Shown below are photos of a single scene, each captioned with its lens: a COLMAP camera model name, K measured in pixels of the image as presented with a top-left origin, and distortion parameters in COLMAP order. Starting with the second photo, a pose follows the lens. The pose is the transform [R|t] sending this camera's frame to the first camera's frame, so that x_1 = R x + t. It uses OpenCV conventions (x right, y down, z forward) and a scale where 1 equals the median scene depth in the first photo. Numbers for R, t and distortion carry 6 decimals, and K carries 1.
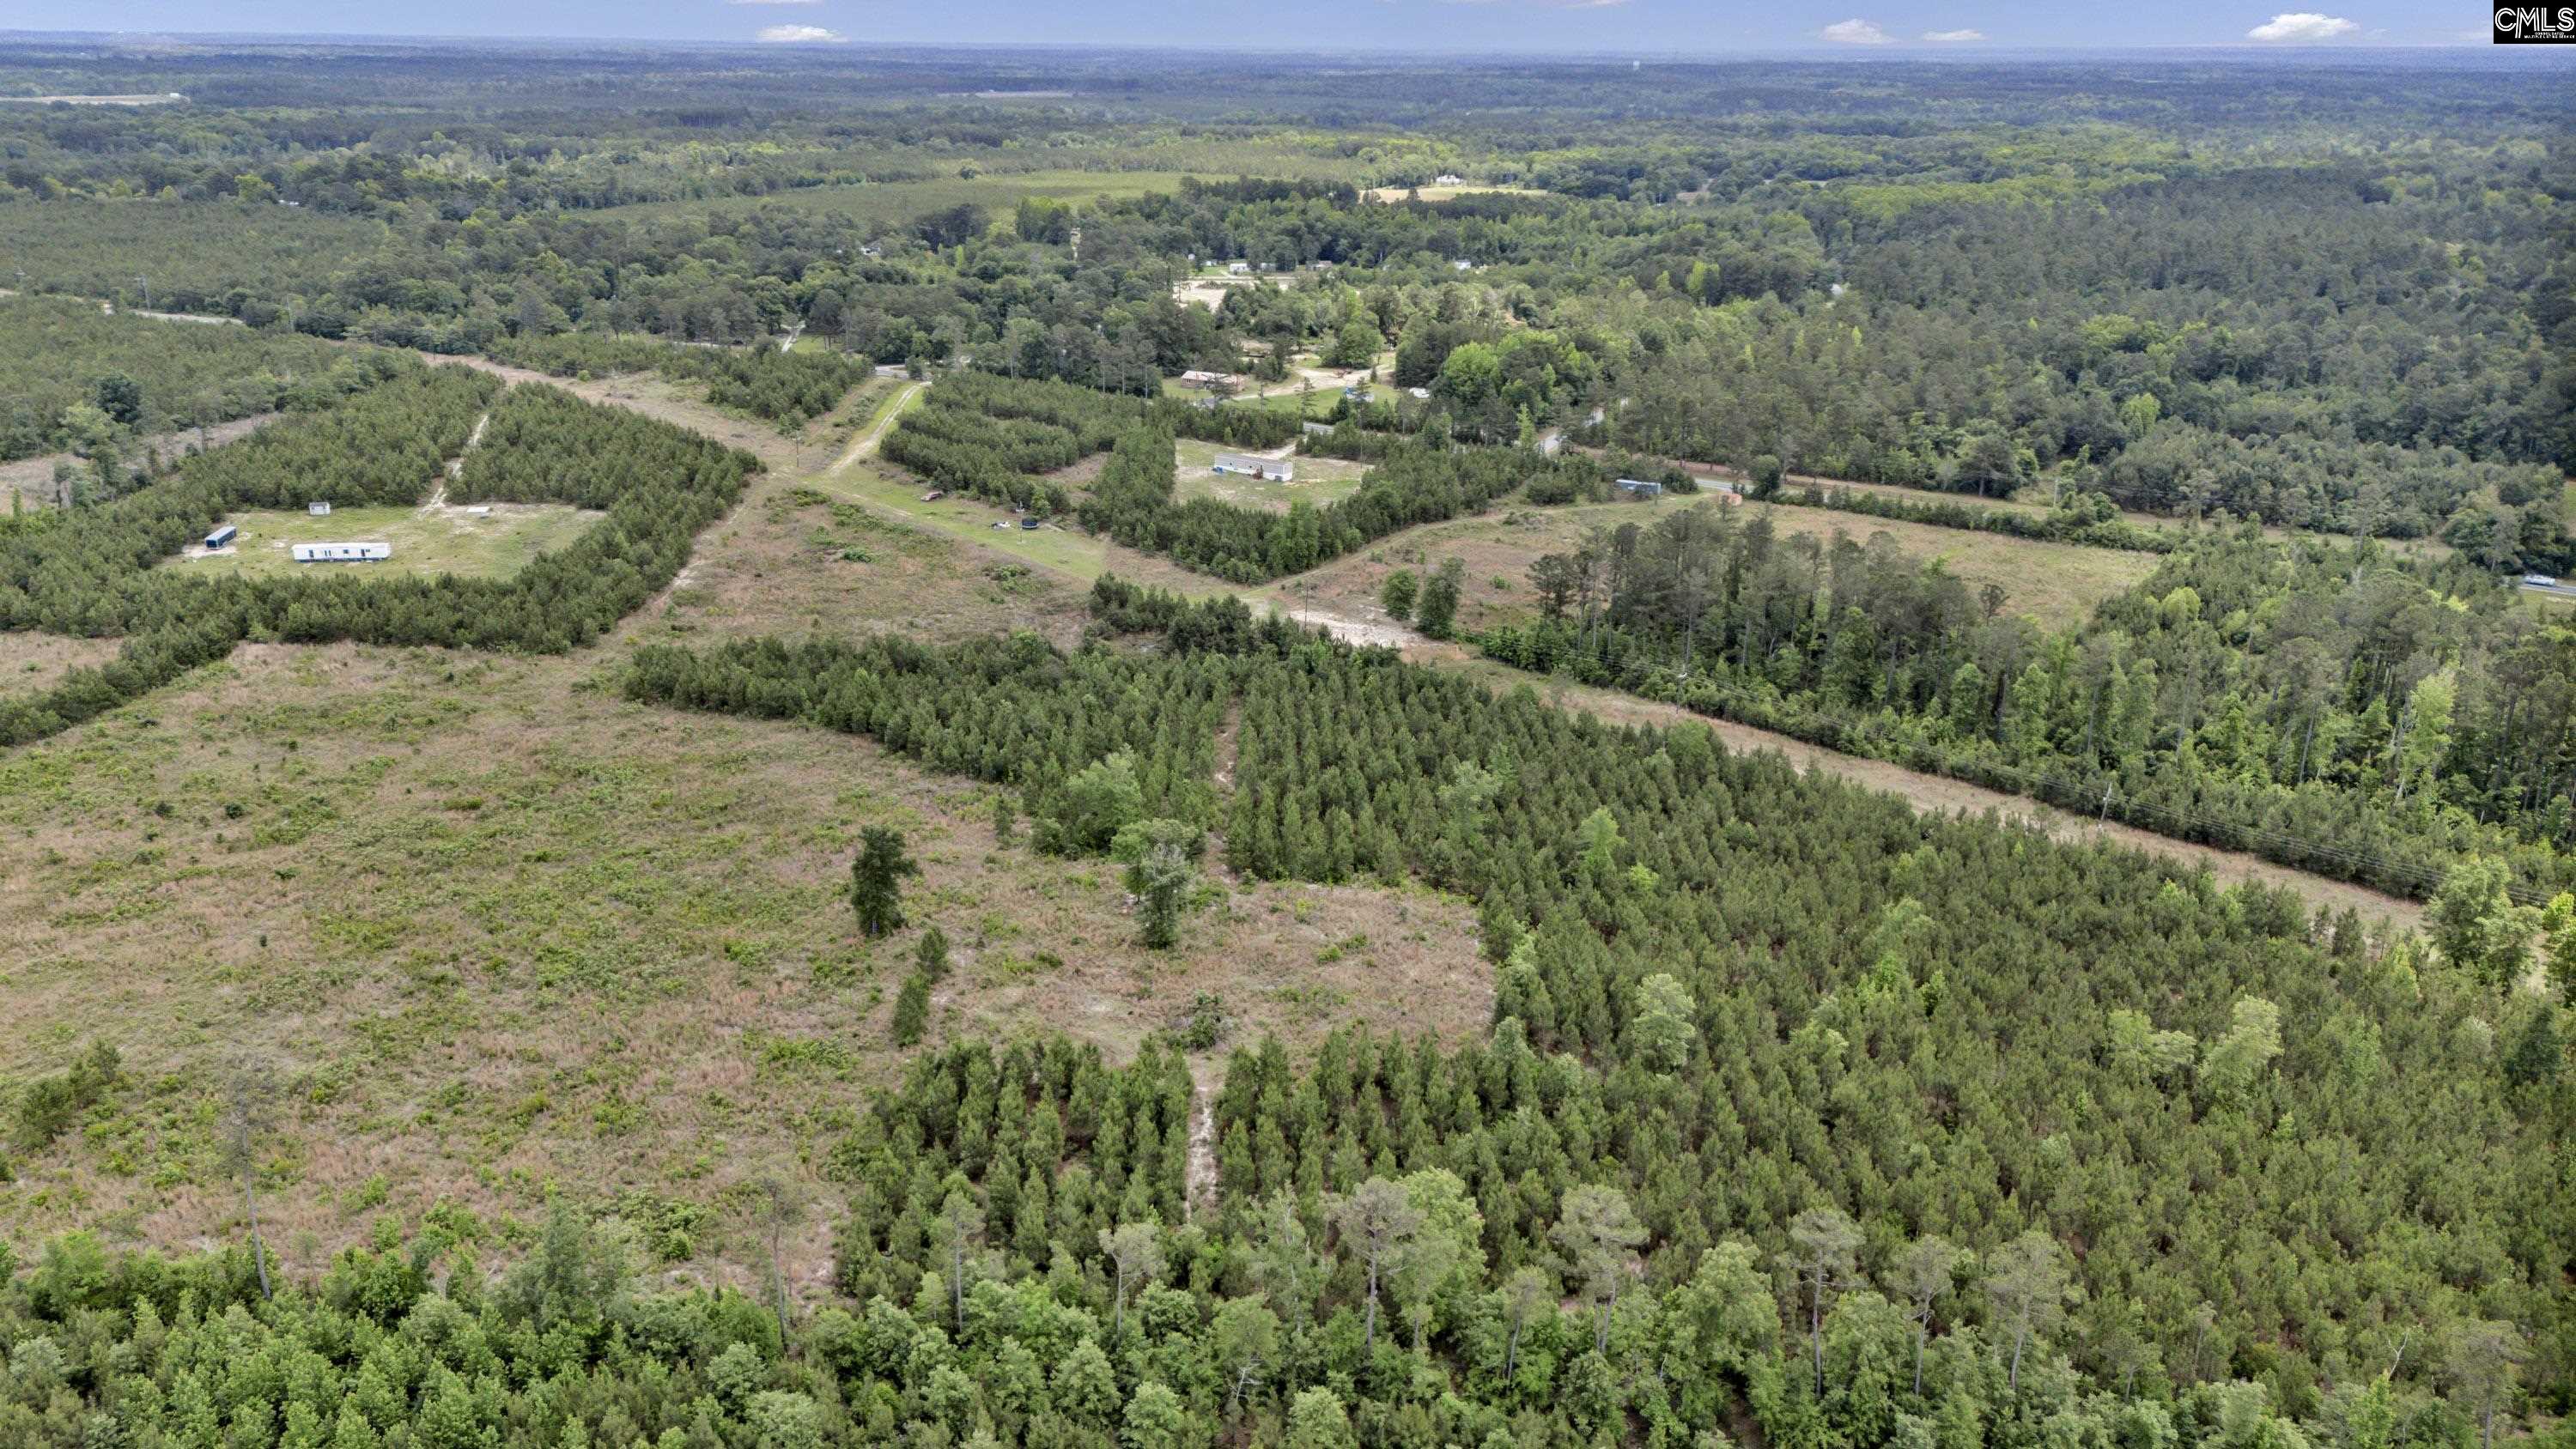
lens RADIAL K [[1914.4, 0, 1294.4], [0, 1914.4, 722.1], [0, 0, 1]] dist [0.070516, -0.068964]
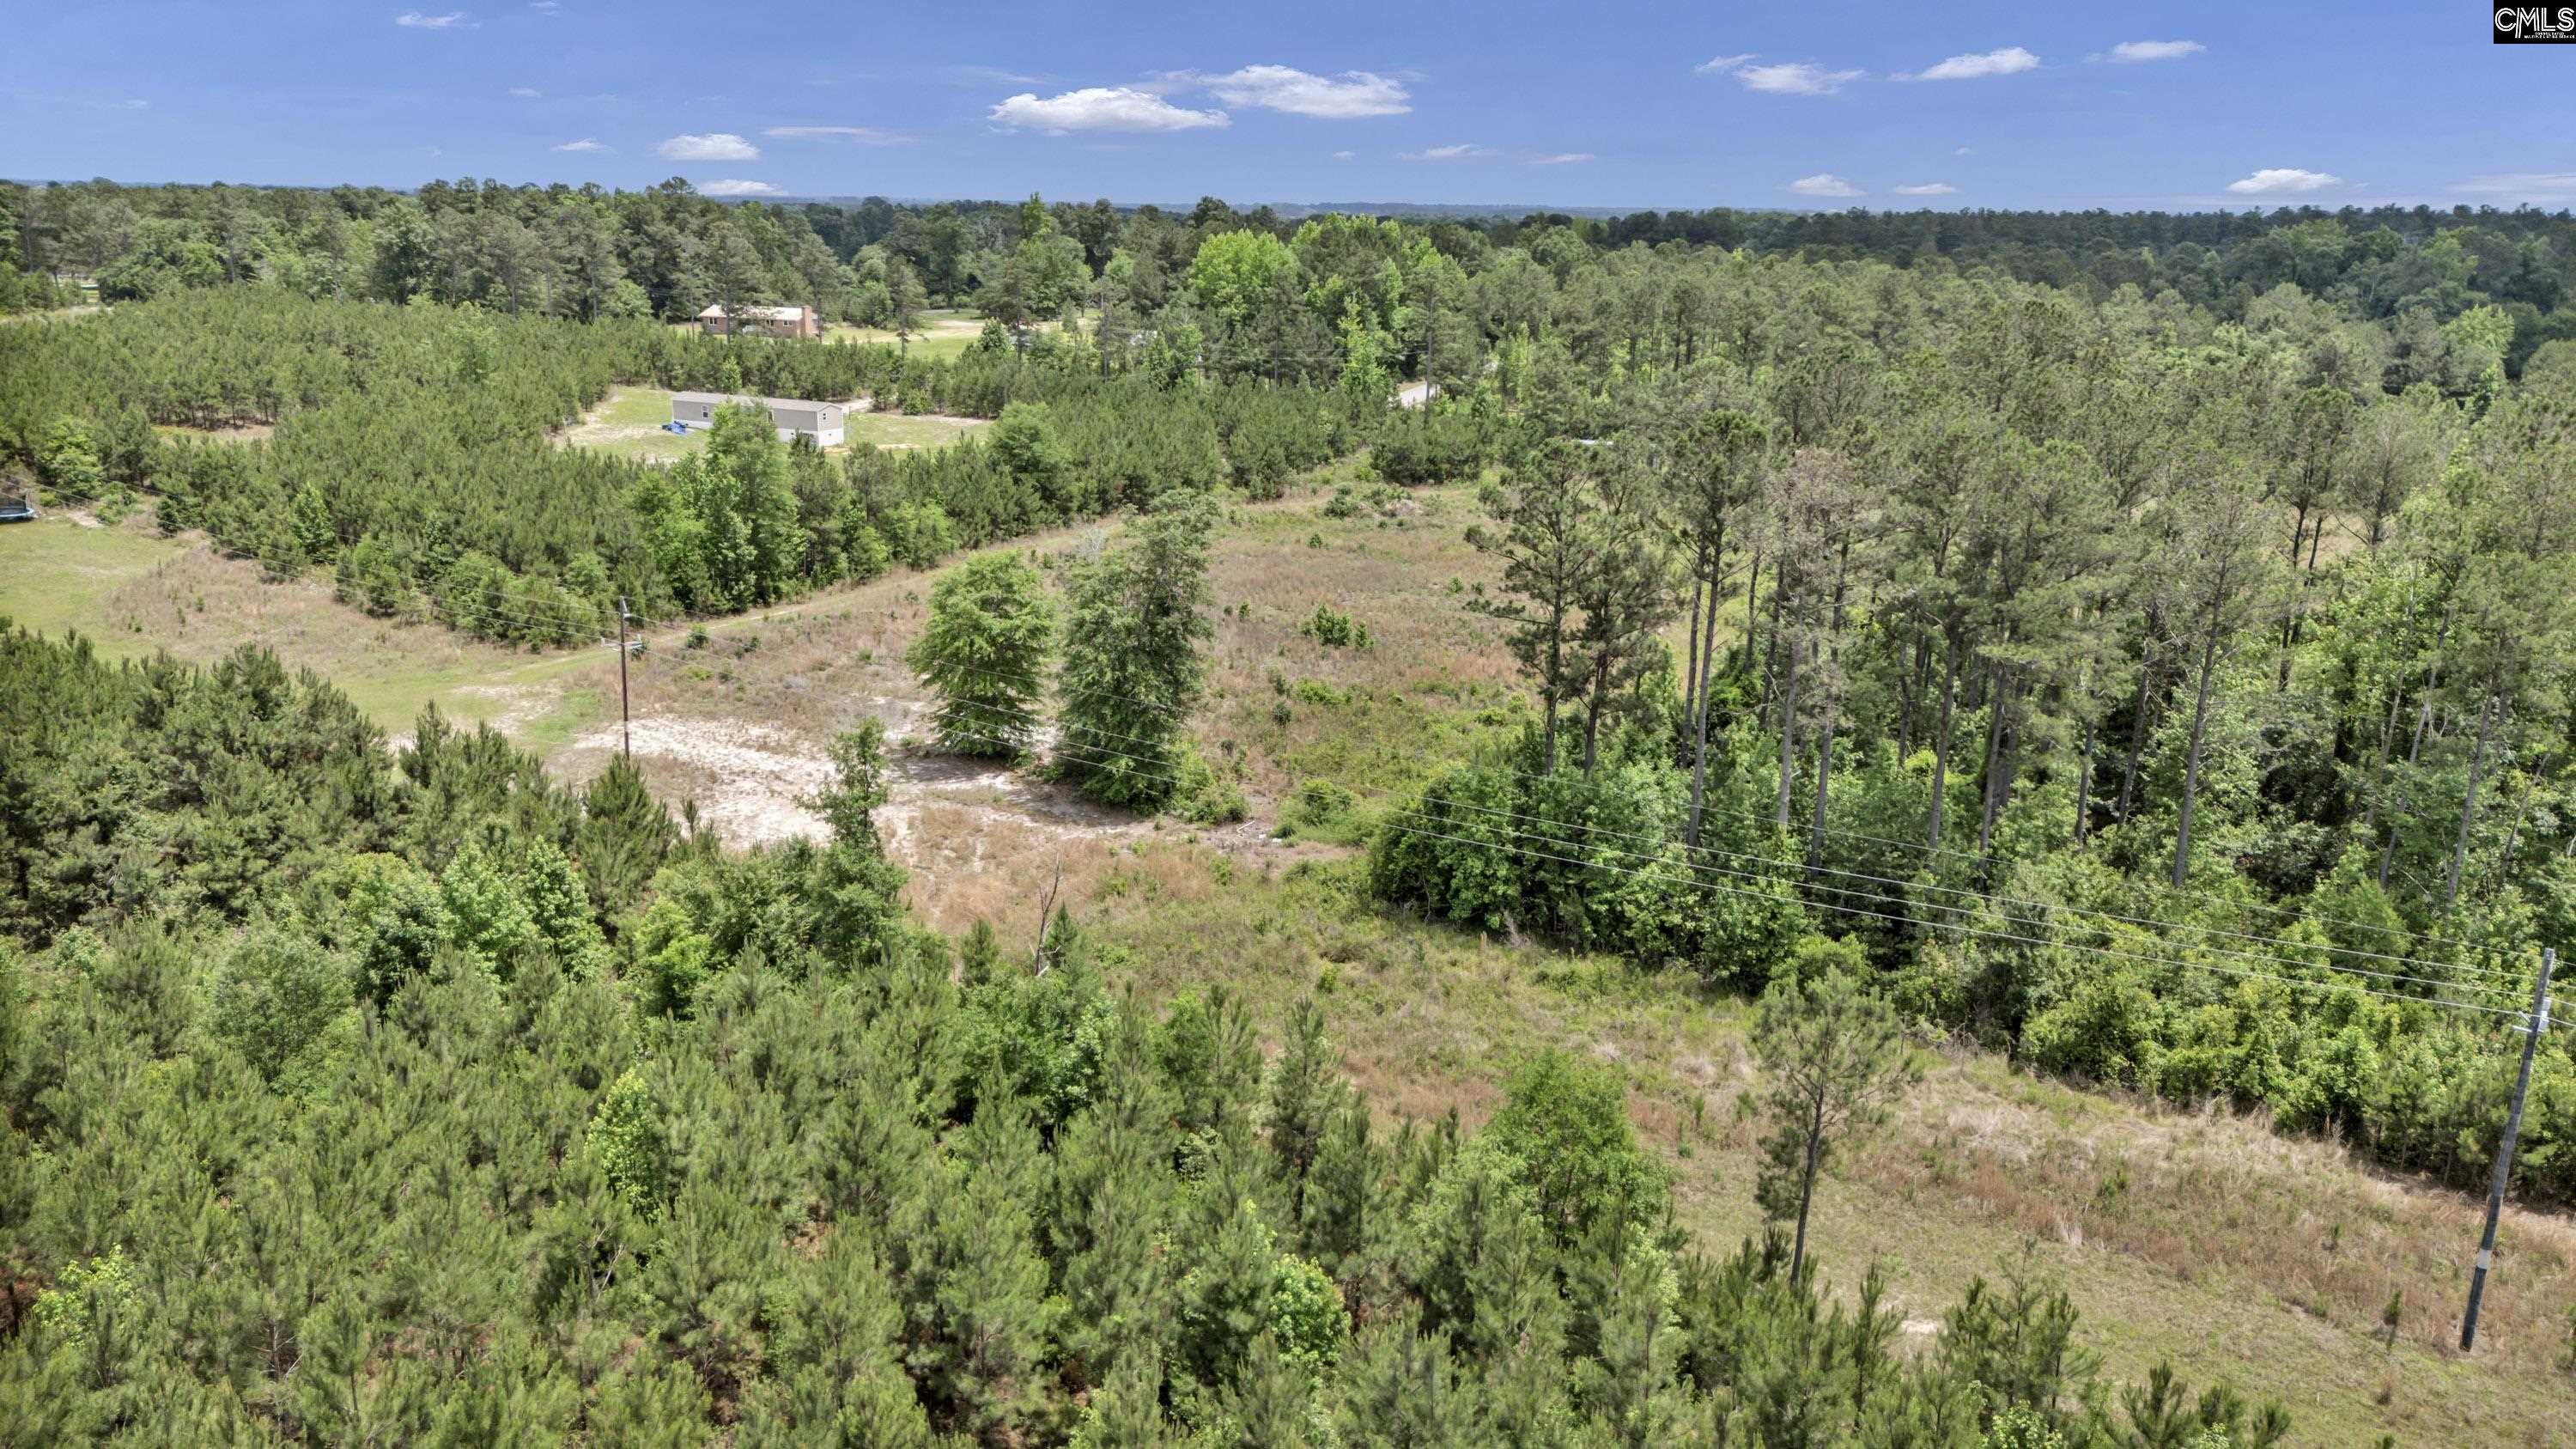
lens RADIAL K [[1915.0, 0, 1280.1], [0, 1915.0, 749.6], [0, 0, 1]] dist [0.070516, -0.068964]
pose [[0.994480, -0.024079, 0.102125, 0.076912], [0.030439, 0.997662, -0.061181, -0.038467], [-0.100413, 0.063952, 0.992888, 0.811415]]
